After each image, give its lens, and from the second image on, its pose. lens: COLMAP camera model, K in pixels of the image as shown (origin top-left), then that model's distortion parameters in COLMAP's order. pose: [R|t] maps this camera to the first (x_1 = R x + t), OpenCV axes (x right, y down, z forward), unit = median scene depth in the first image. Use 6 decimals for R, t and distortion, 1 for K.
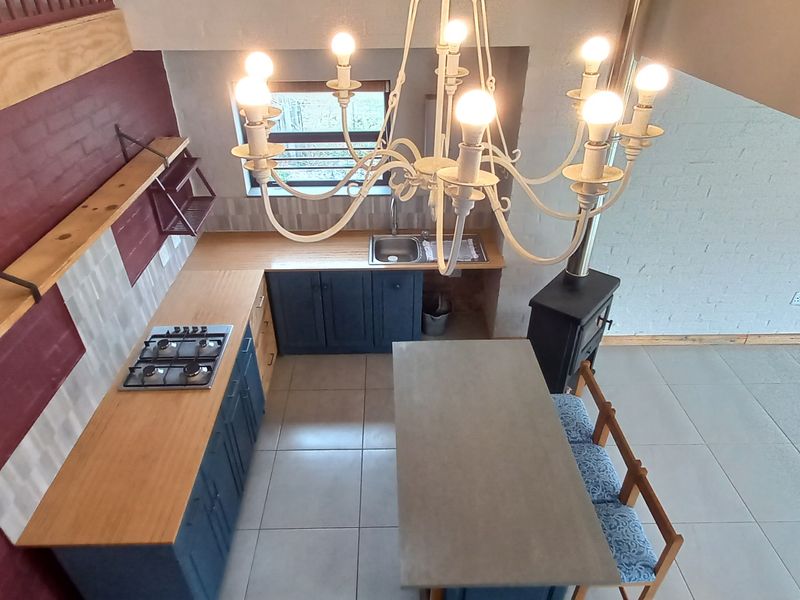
lens RADIAL K [[531.4, 0, 397.2], [0, 531.4, 332.6], [0, 0, 1]] dist [0.002025, -0.000377]
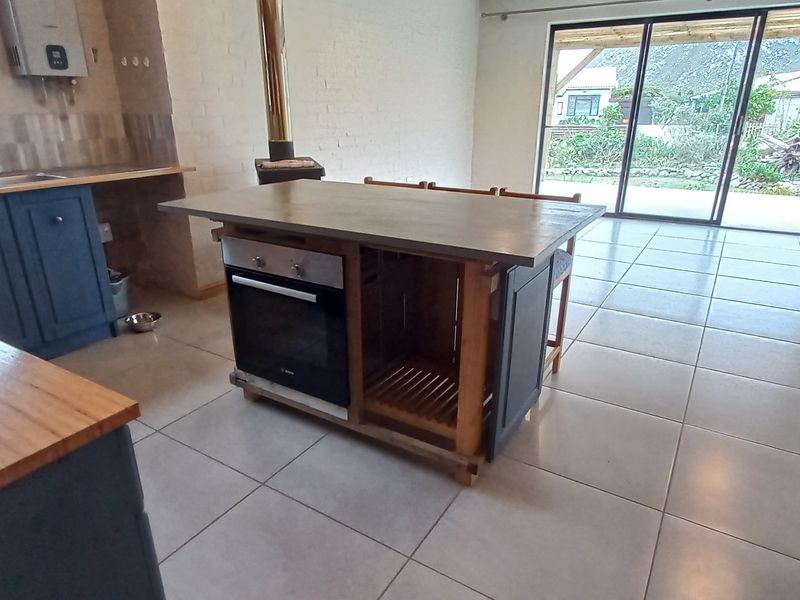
lens RADIAL K [[531.4, 0, 393.8], [0, 531.4, 296.6], [0, 0, 1]] dist [0.015551, 0.000073]
pose [[0.557645, -0.289479, 0.777967, -0.282384], [0.498025, 0.866473, -0.034571, 0.199587], [-0.664081, 0.406725, 0.627353, 0.345762]]
